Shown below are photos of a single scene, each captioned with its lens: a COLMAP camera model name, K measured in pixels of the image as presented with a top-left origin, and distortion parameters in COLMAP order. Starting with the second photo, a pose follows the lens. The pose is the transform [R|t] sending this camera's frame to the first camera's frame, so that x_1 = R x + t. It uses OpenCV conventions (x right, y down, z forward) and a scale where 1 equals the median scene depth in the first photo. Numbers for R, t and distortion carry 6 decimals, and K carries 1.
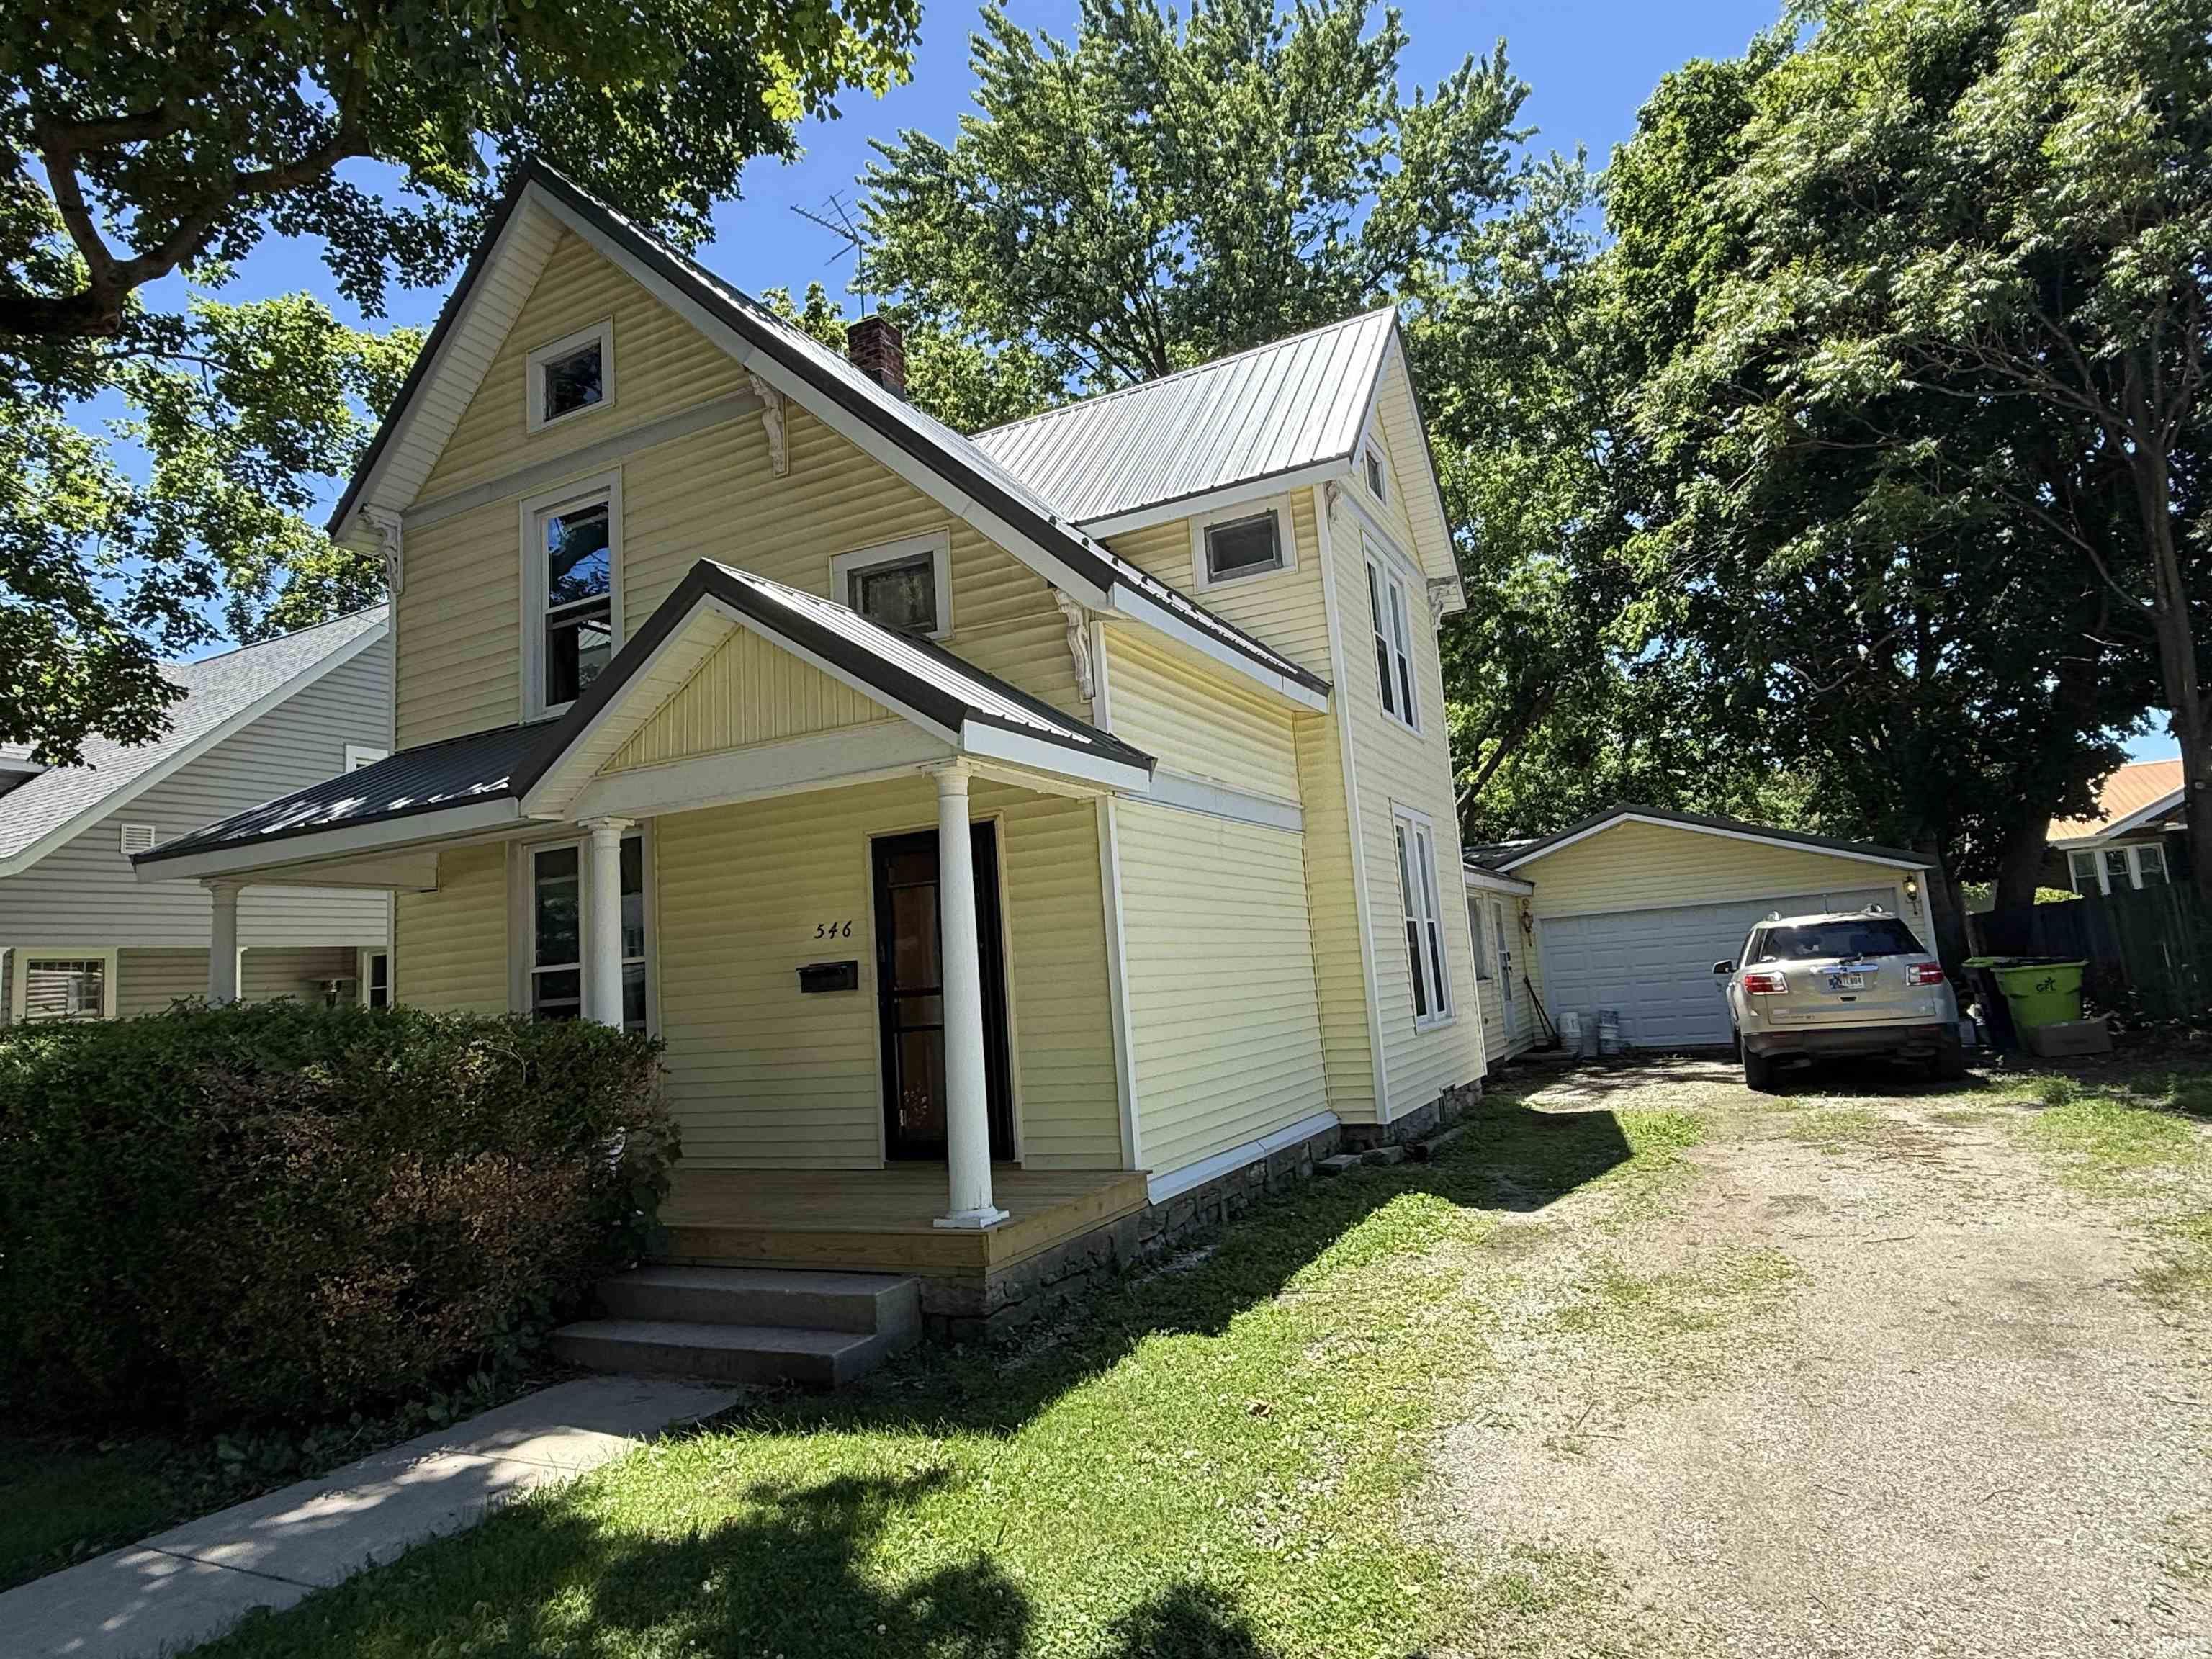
lens RADIAL K [[1274.1, 0, 1106.0], [0, 1274.1, 829.5], [0, 0, 1]] dist [0.028469, 0.000328]
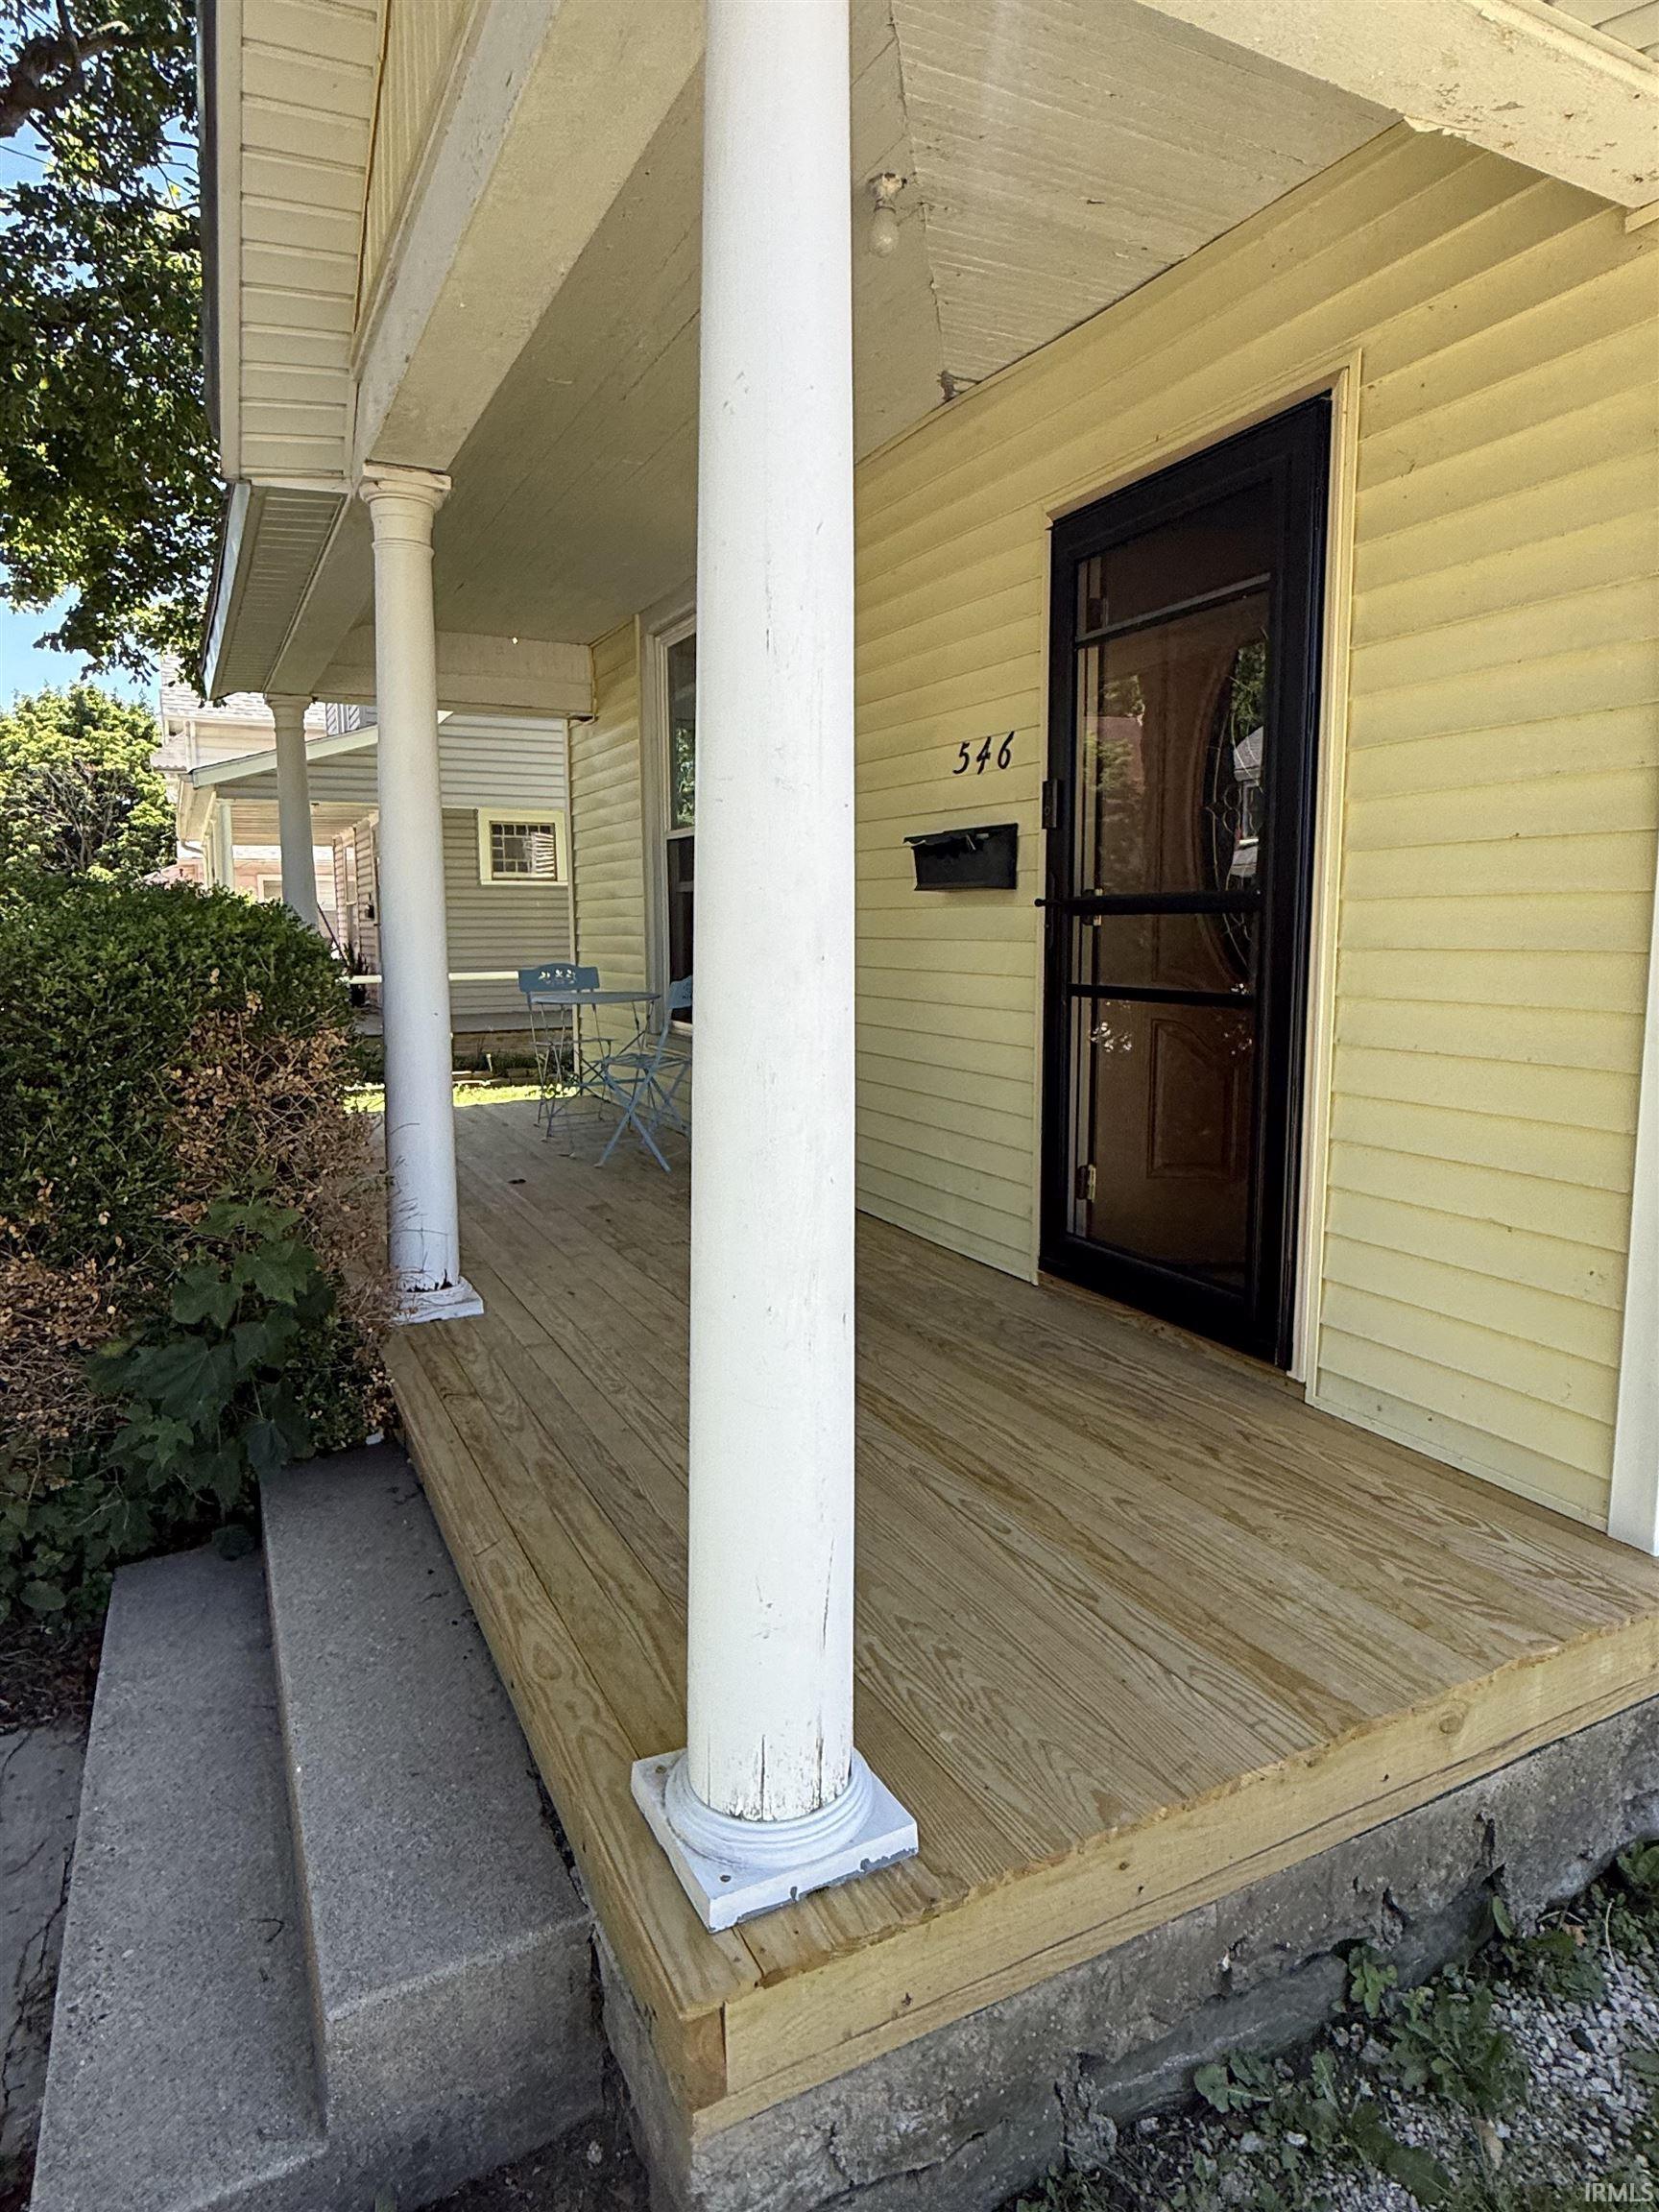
lens RADIAL K [[1274.1, 0, 829.5], [0, 1274.1, 1106.0], [0, 0, 1]] dist [0.028469, 0.000328]
pose [[0.809871, 0.154452, -0.565910, 0.019408], [0.016308, 0.958414, 0.284915, 0.069184], [0.586382, -0.239973, 0.773673, 0.593291]]
